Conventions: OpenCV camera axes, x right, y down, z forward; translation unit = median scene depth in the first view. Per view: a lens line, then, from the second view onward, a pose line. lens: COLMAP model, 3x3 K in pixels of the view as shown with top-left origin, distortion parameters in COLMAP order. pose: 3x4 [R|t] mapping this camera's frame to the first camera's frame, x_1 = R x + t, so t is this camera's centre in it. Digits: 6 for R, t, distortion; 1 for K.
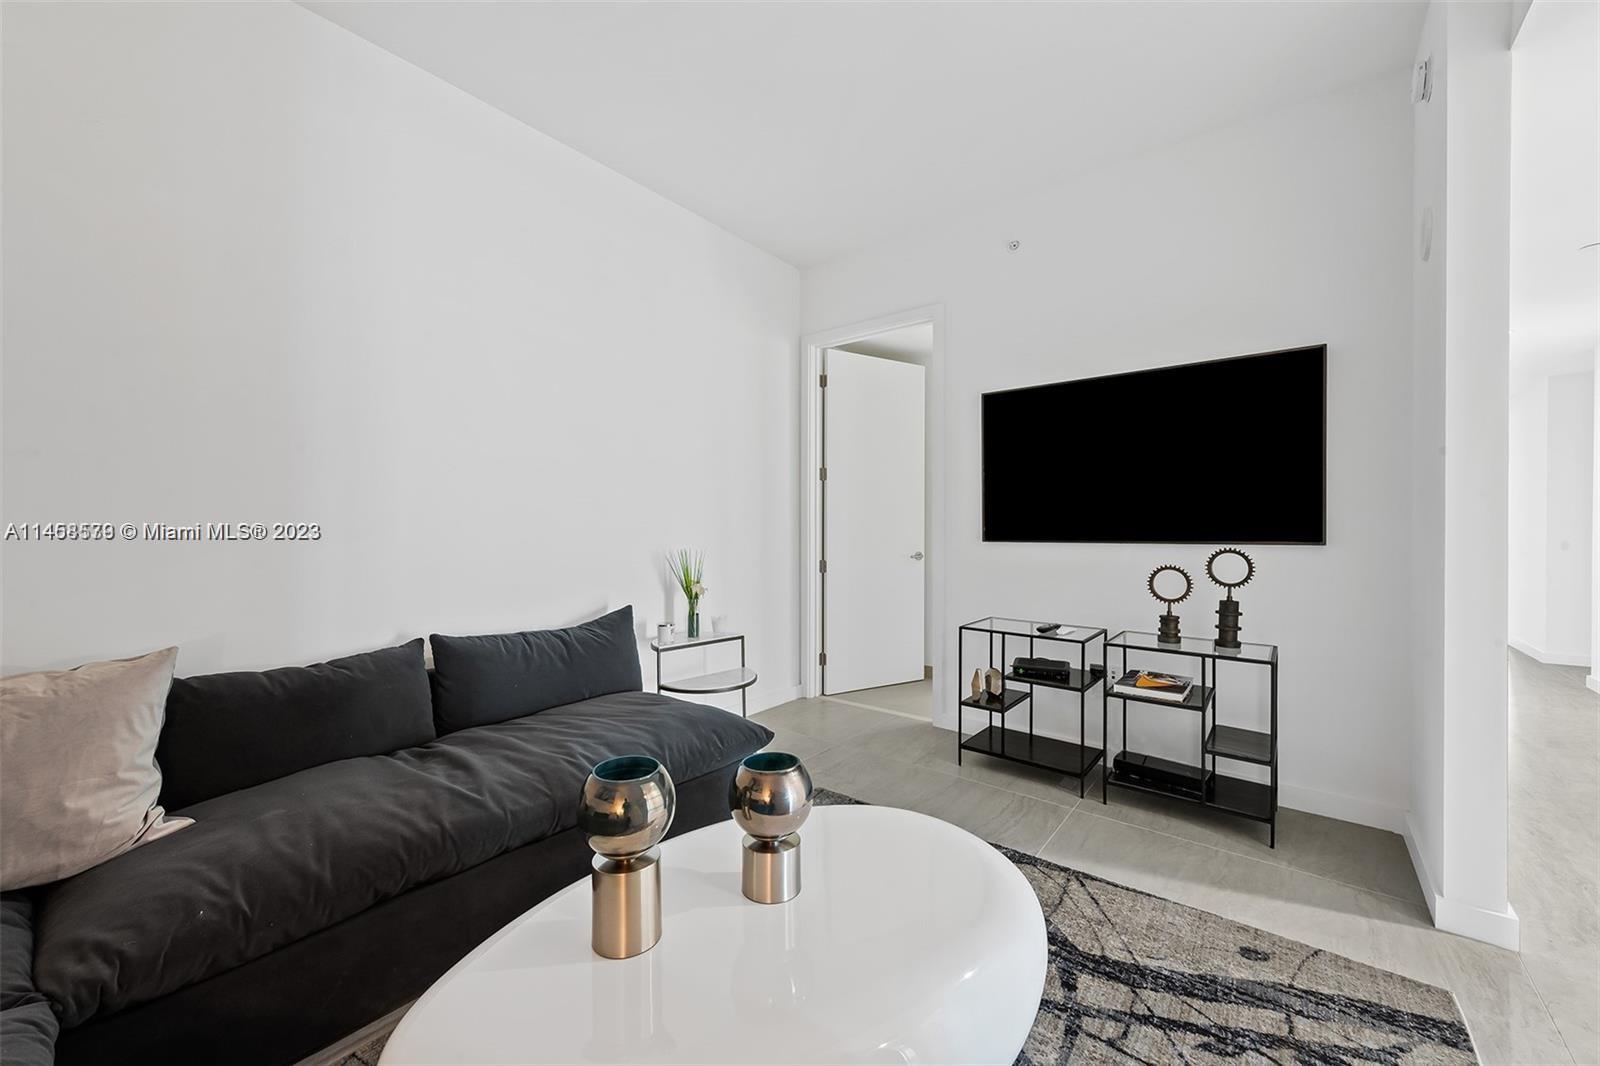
lens RADIAL K [[622.3, 0, 794.7], [0, 622.3, 530.9], [0, 0, 1]] dist [0.013348, -0.003587]
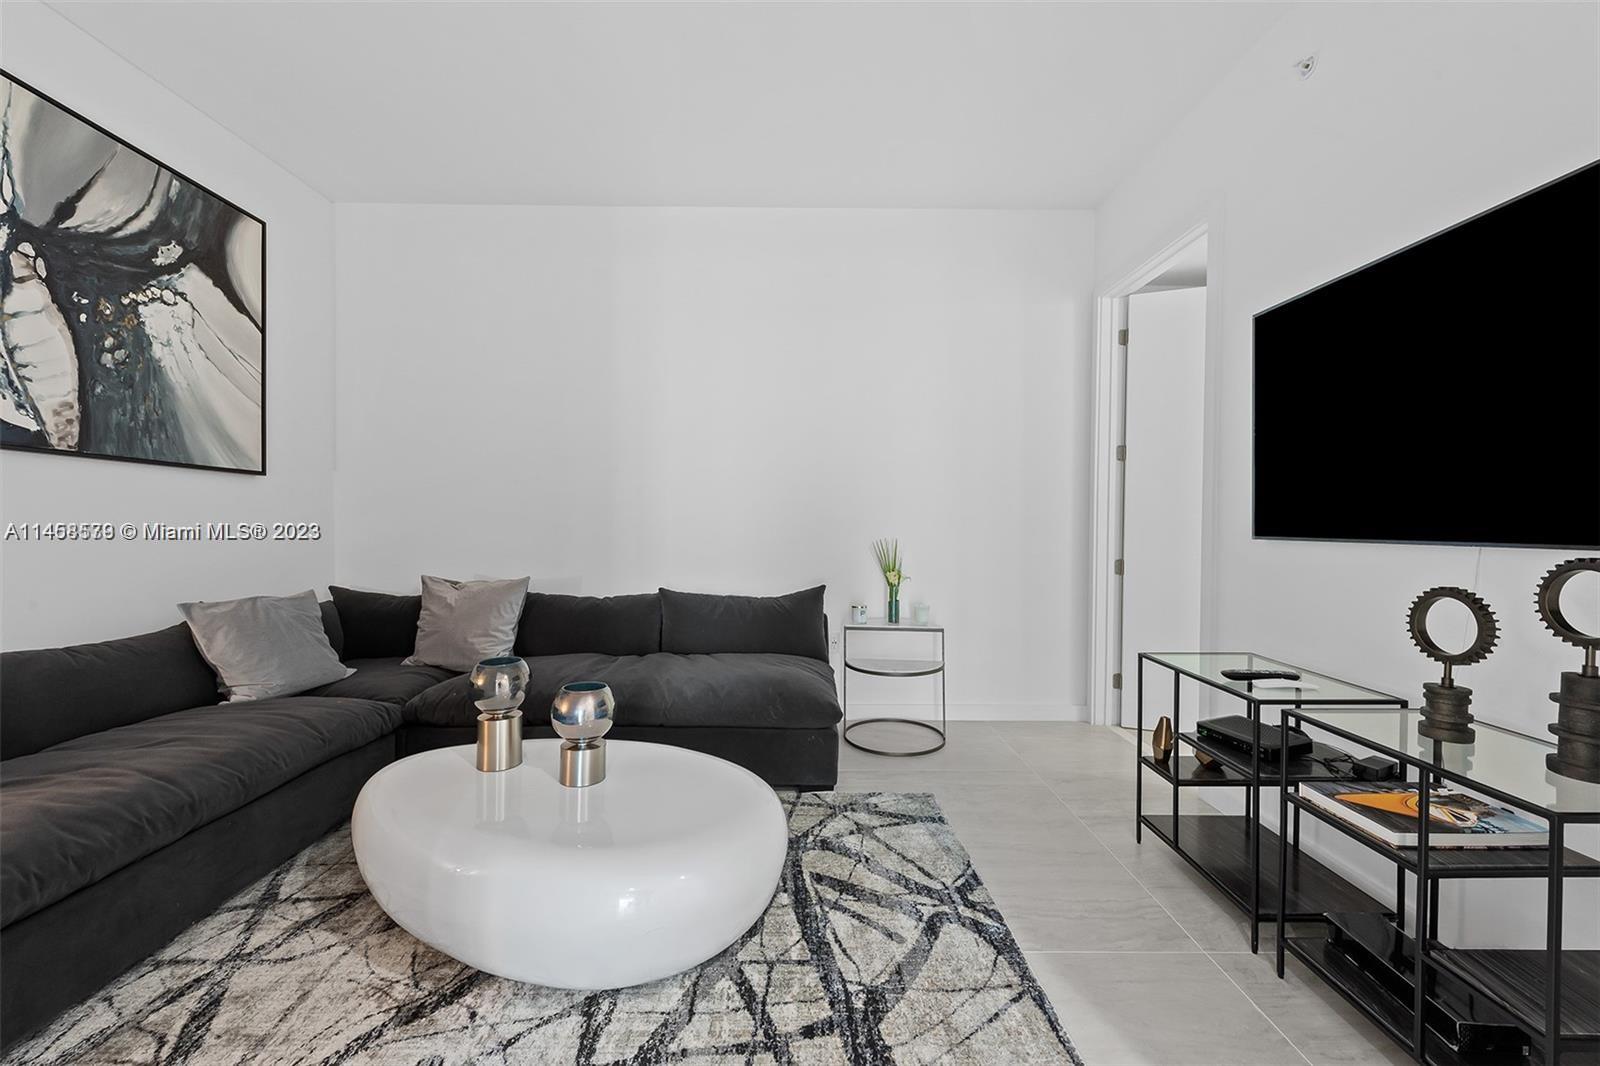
lens RADIAL K [[622.3, 0, 794.7], [0, 622.3, 530.9], [0, 0, 1]] dist [0.013348, -0.003587]
pose [[0.621598, 0.011979, -0.783245, 0.597047], [-0.006195, 0.999927, 0.010376, 0.006035], [0.783312, -0.001597, 0.621626, 0.235036]]
